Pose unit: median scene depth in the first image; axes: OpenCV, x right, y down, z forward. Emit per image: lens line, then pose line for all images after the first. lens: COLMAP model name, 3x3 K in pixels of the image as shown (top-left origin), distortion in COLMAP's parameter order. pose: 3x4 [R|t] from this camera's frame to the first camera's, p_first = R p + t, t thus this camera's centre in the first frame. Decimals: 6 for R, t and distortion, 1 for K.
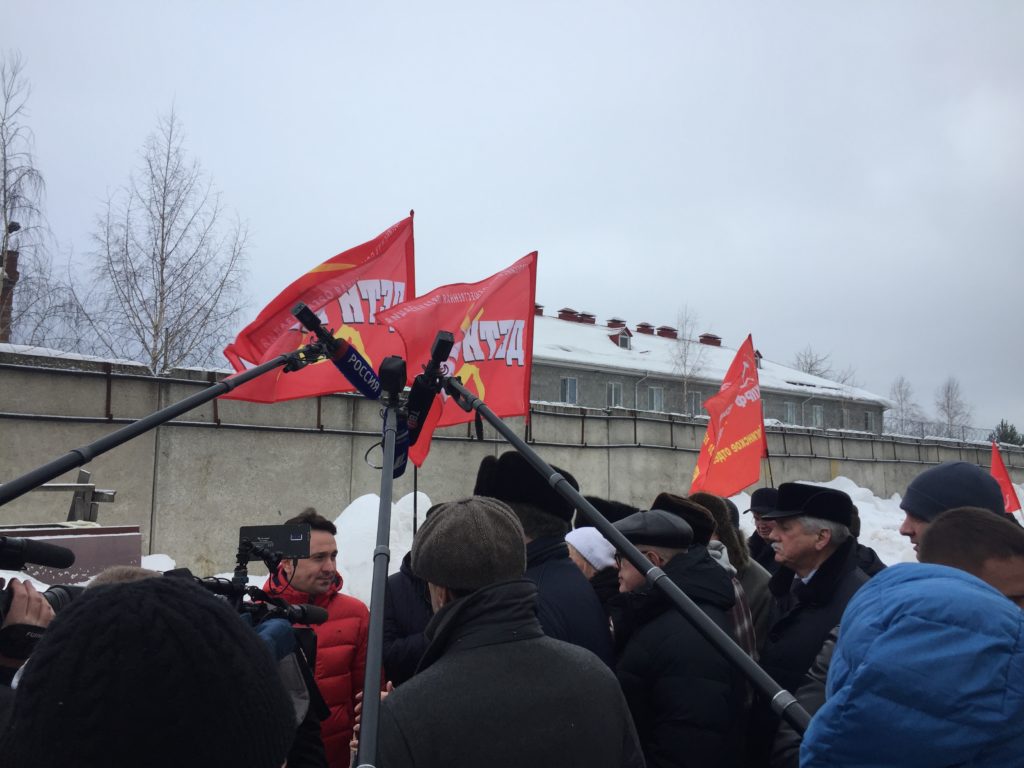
lens RADIAL K [[868.4, 0, 512.5], [0, 868.4, 397.1], [0, 0, 1]] dist [0.048606, -0.009185]
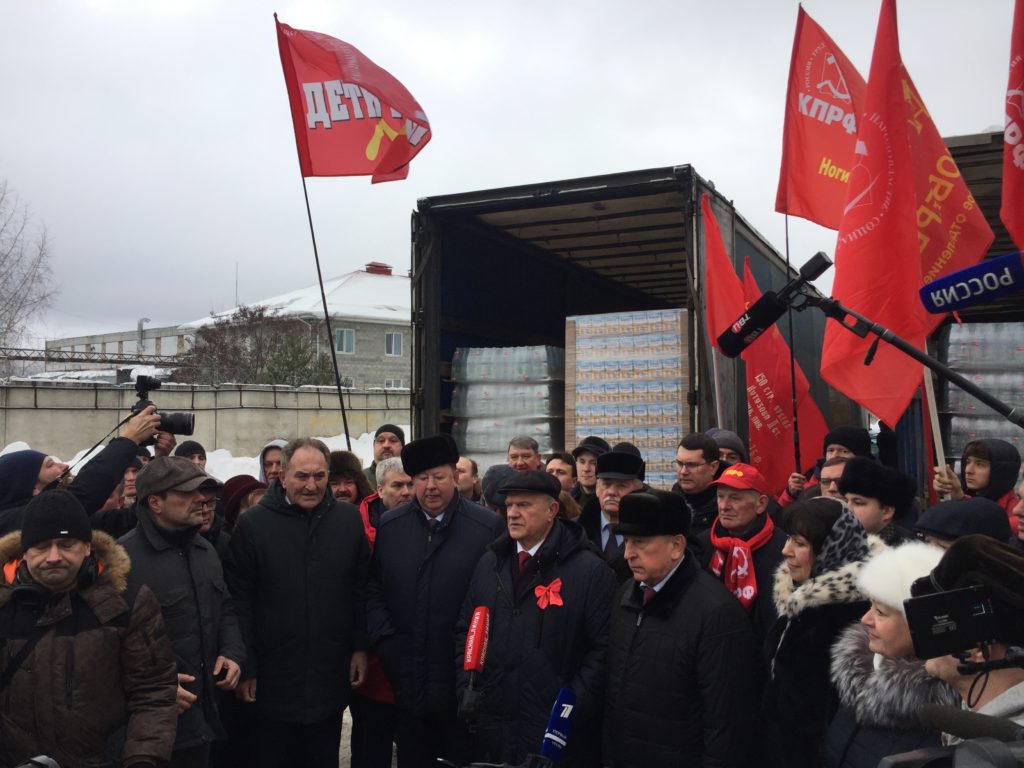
lens RADIAL K [[868.4, 0, 512.5], [0, 868.4, 397.1], [0, 0, 1]] dist [0.048606, -0.009185]
pose [[0.999120, -0.011837, 0.040238, 0.336979], [0.008702, 0.996977, 0.077214, -0.047761], [-0.041030, -0.076796, 0.996202, -0.357627]]
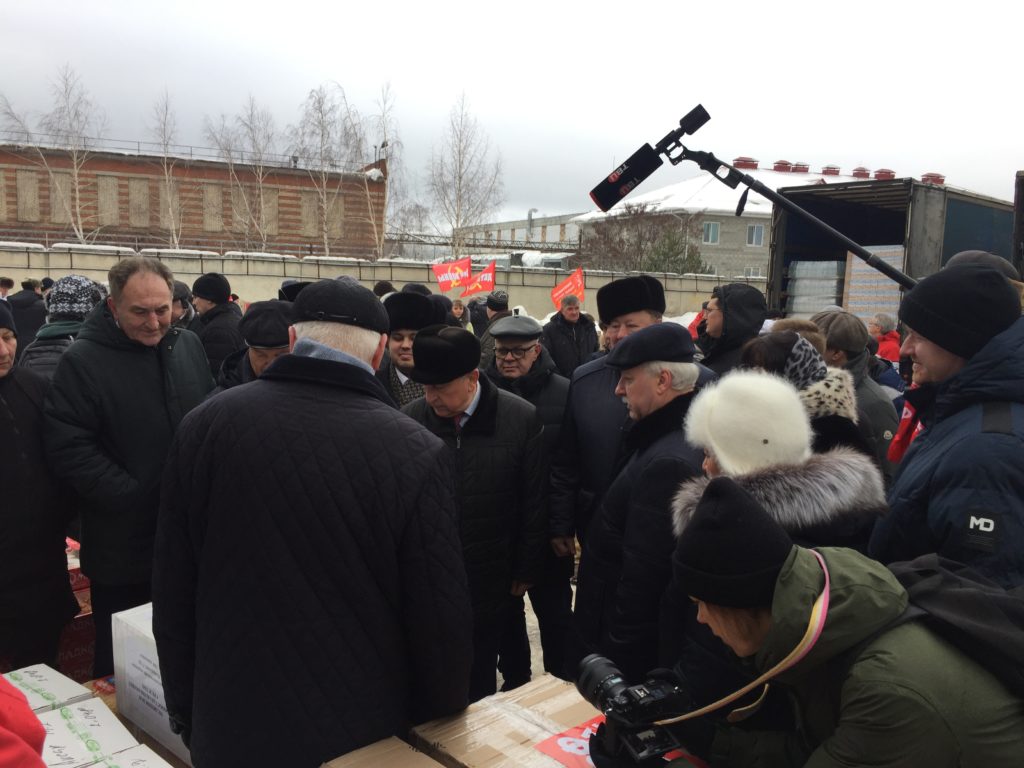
lens RADIAL K [[868.4, 0, 512.5], [0, 868.4, 397.1], [0, 0, 1]] dist [0.048606, -0.009185]
pose [[0.936269, 0.060058, -0.346111, 0.366030], [0.012277, 0.979080, 0.203105, -0.076753], [0.351069, -0.194410, 0.915945, -0.727430]]
